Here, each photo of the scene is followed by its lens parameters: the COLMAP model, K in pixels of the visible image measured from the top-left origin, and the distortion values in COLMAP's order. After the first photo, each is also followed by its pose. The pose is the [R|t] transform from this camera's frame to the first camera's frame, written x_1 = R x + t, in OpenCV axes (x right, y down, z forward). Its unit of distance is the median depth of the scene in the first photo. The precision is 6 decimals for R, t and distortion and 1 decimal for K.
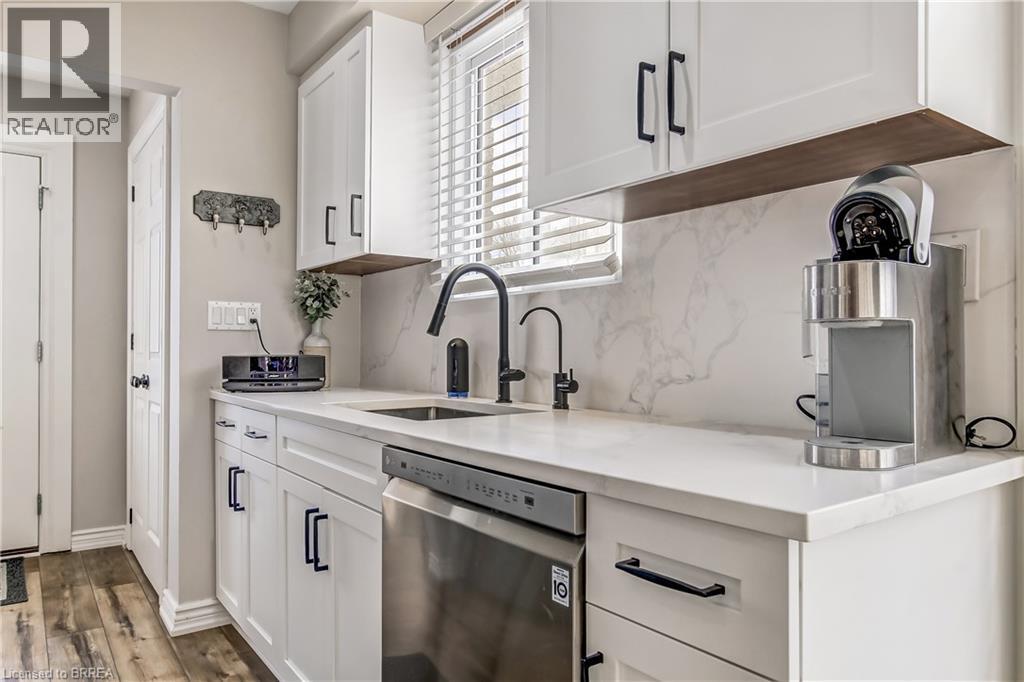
lens RADIAL K [[686.2, 0, 503.2], [0, 686.2, 345.7], [0, 0, 1]] dist [-0.015010, 0.009020]
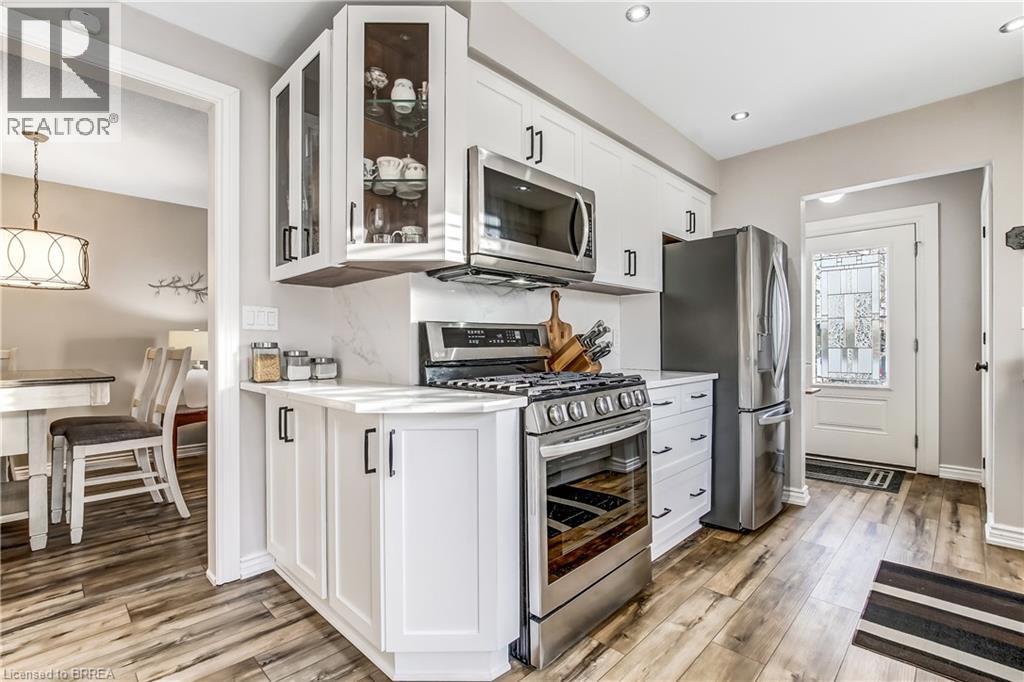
lens RADIAL K [[464.4, 0, 515.9], [0, 464.4, 344.2], [0, 0, 1]] dist [-0.002232, -0.000190]
pose [[0.178869, -0.002164, -0.983870, 0.365874], [0.008223, 0.999966, -0.000705, -0.001405], [0.983838, -0.007964, 0.178881, -0.184368]]
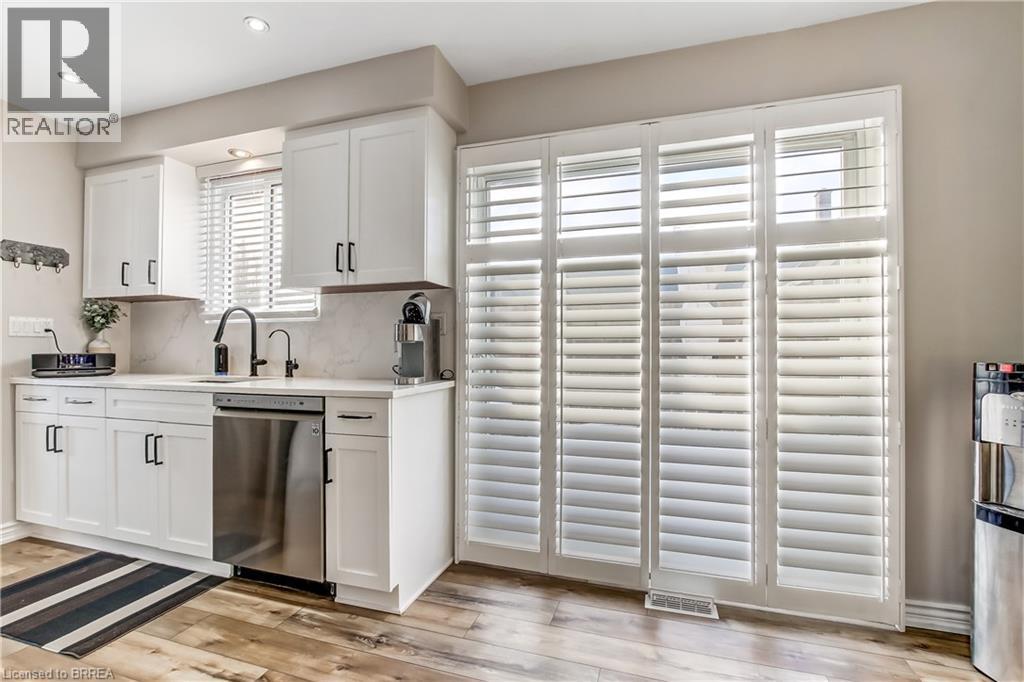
lens RADIAL K [[471.0, 0, 504.4], [0, 471.0, 346.3], [0, 0, 1]] dist [-0.002503, 0.000189]
pose [[0.808043, 0.002878, 0.589117, -0.215789], [-0.002808, 0.999996, -0.001034, -0.004550], [-0.589117, -0.000819, 0.808047, -0.532097]]
